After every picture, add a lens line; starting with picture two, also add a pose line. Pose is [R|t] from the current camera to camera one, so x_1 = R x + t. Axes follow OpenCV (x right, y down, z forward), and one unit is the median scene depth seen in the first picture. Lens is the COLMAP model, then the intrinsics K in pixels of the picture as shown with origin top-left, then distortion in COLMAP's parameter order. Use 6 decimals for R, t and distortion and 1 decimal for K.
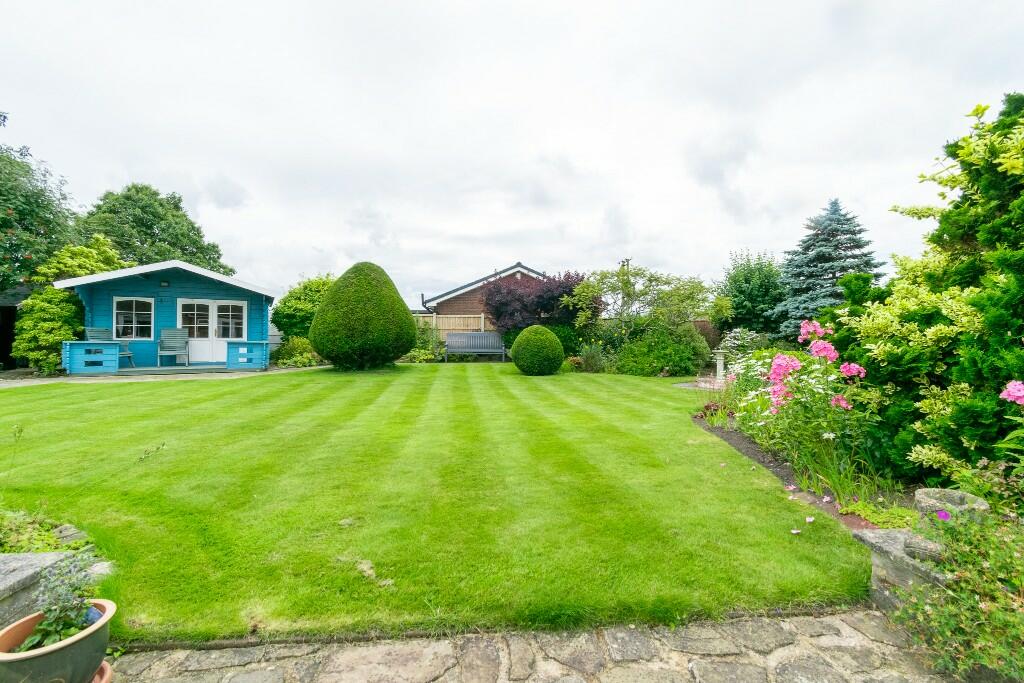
lens RADIAL K [[452.4, 0, 512.6], [0, 452.4, 337.5], [0, 0, 1]] dist [-0.002153, -0.000697]
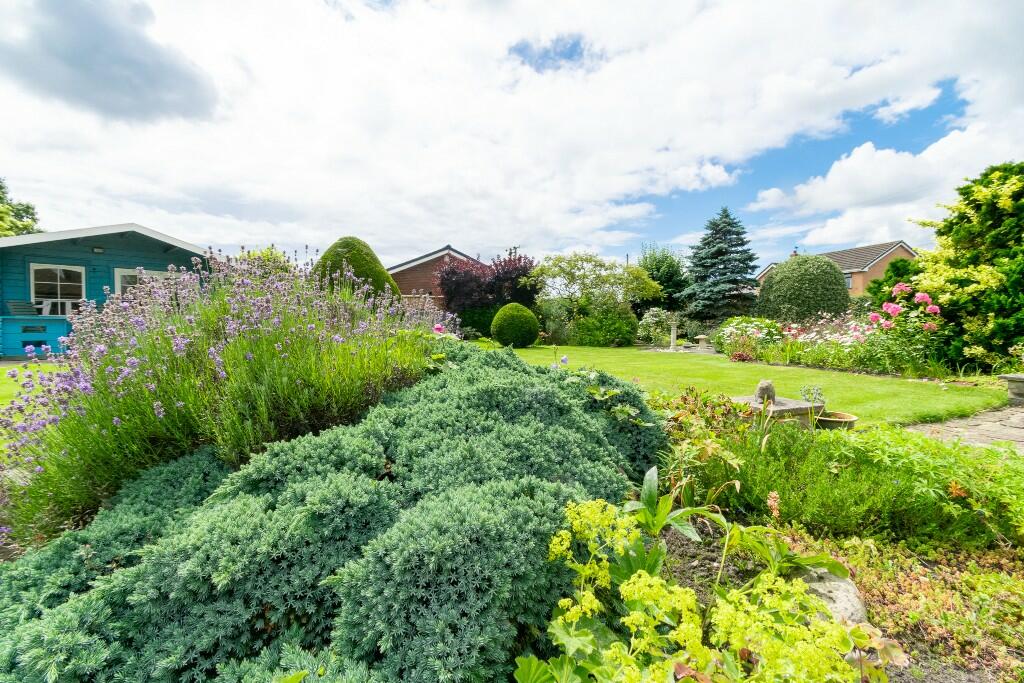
lens RADIAL K [[452.4, 0, 512.6], [0, 452.4, 337.5], [0, 0, 1]] dist [-0.002153, -0.000697]
pose [[0.949224, -0.017558, 0.314111, -0.286008], [0.008614, 0.999518, 0.029839, 0.023024], [-0.314484, -0.025618, 0.948917, -0.039769]]
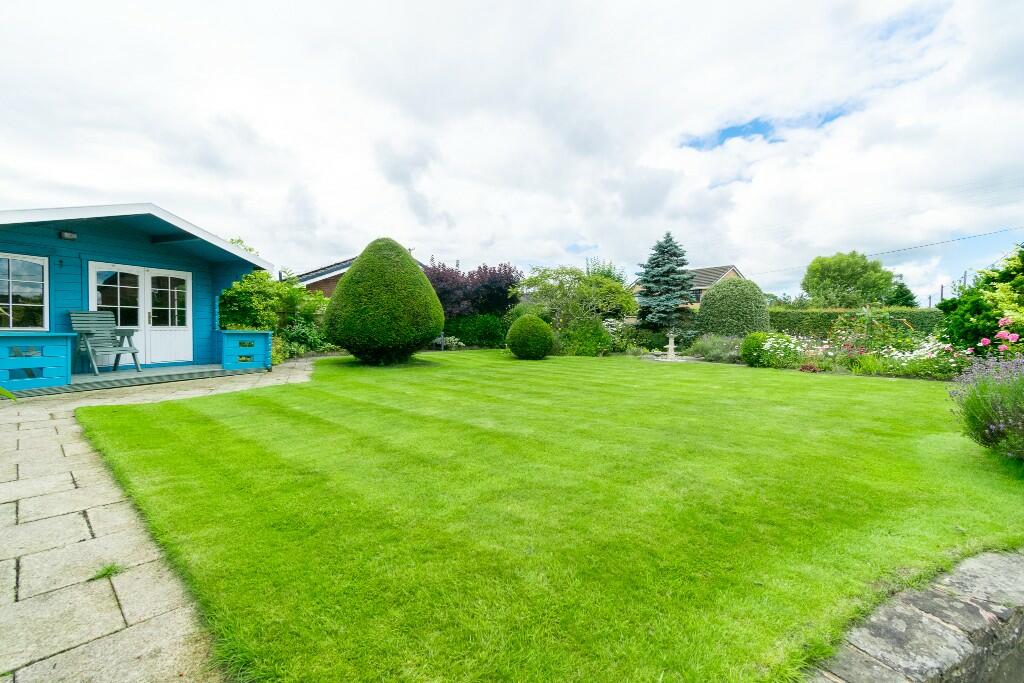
lens RADIAL K [[450.0, 0, 506.7], [0, 450.0, 325.0], [0, 0, 1]] dist [-0.001611, -0.000390]
pose [[0.791445, 0.000228, 0.611240, -0.632634], [0.001751, 0.999995, -0.002641, 0.001563], [-0.611237, 0.003161, 0.791441, 0.171012]]
